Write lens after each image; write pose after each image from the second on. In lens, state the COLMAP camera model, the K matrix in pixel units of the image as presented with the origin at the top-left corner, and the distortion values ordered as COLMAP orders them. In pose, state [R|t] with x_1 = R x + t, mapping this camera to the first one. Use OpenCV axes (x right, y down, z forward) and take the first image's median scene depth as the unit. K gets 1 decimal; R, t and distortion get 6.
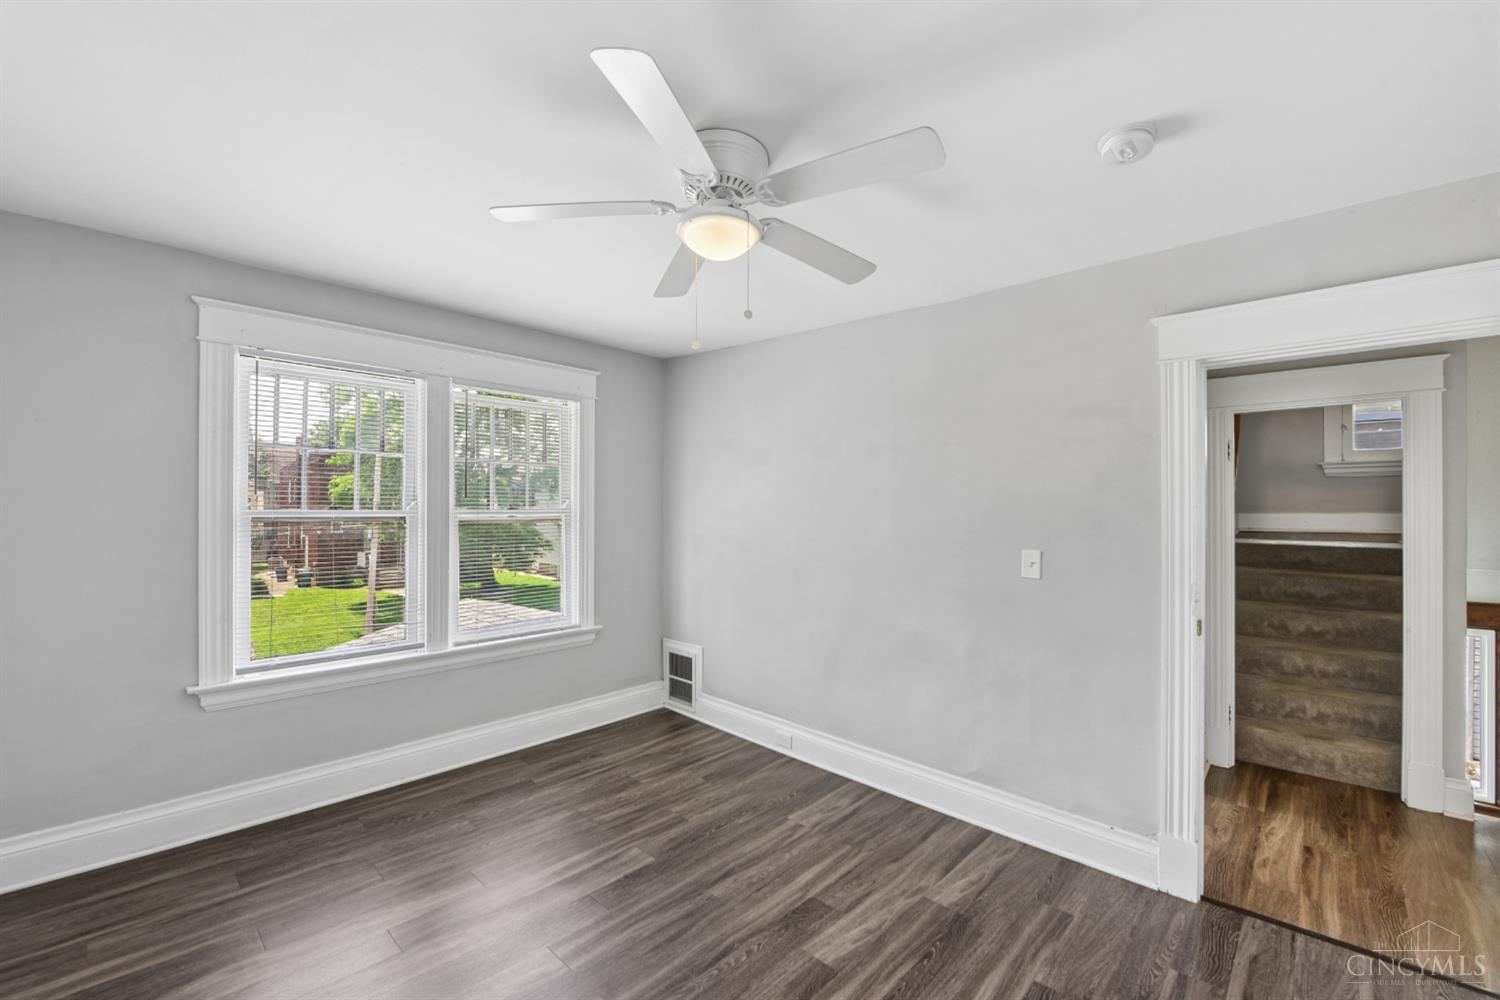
lens RADIAL K [[610.0, 0, 742.2], [0, 610.0, 498.9], [0, 0, 1]] dist [-0.012754, -0.000739]
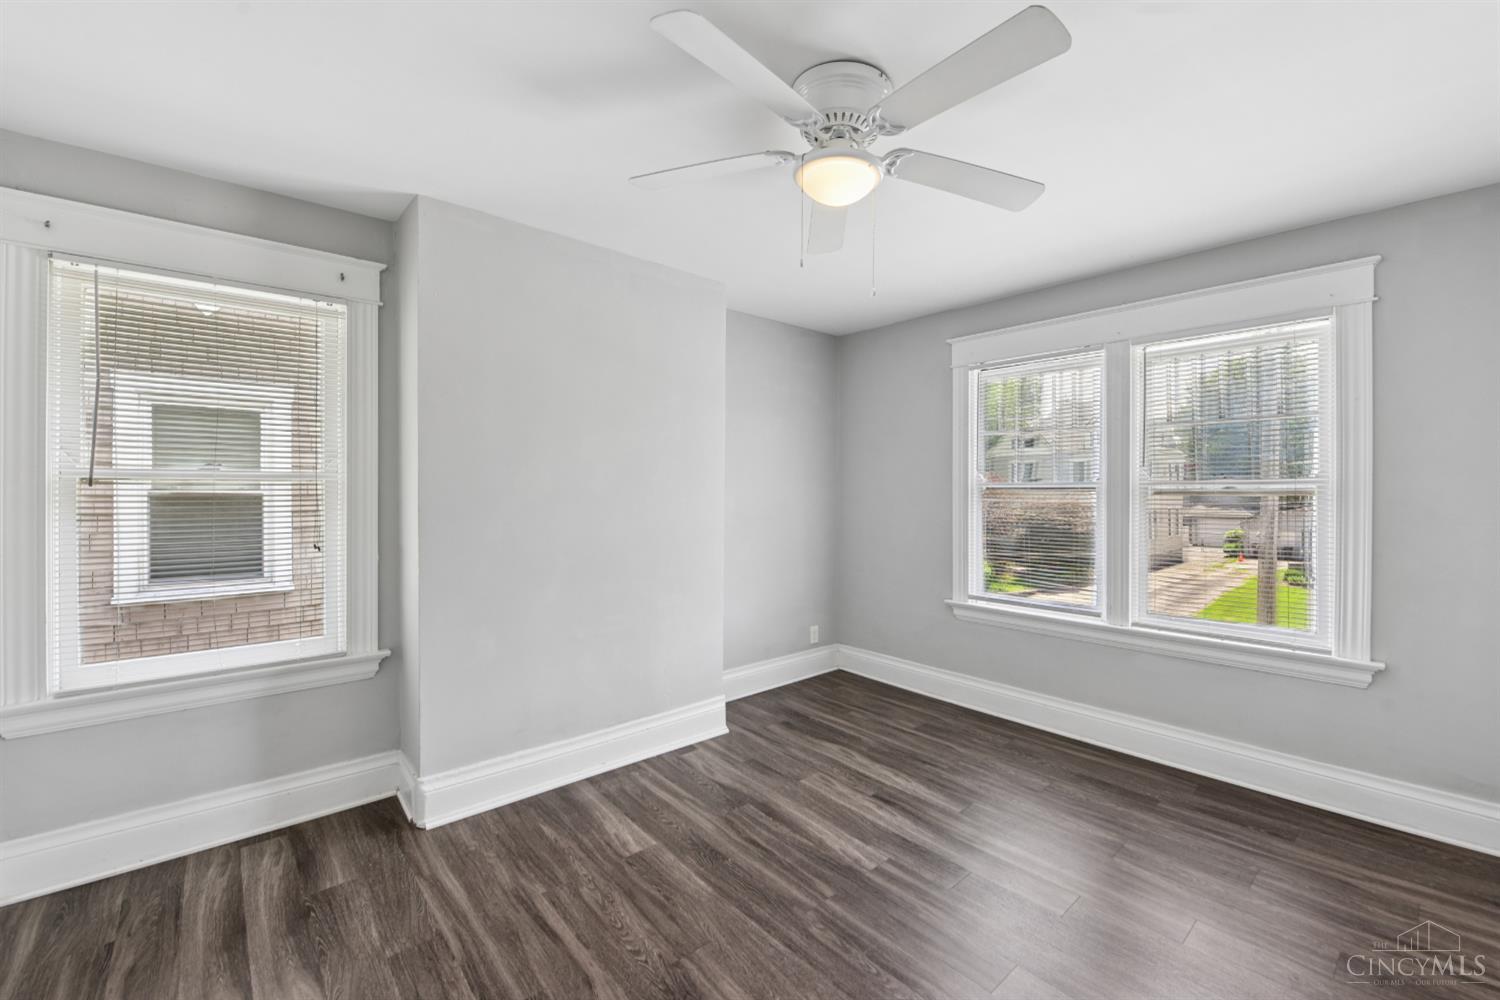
lens RADIAL K [[610.0, 0, 776.0], [0, 610.0, 494.0], [0, 0, 1]] dist [-0.012754, -0.000739]
pose [[-0.050335, 0.007409, -0.998705, 0.548267], [0.020379, 0.999772, 0.006390, 0.025111], [0.998524, -0.020031, -0.050475, 0.563649]]
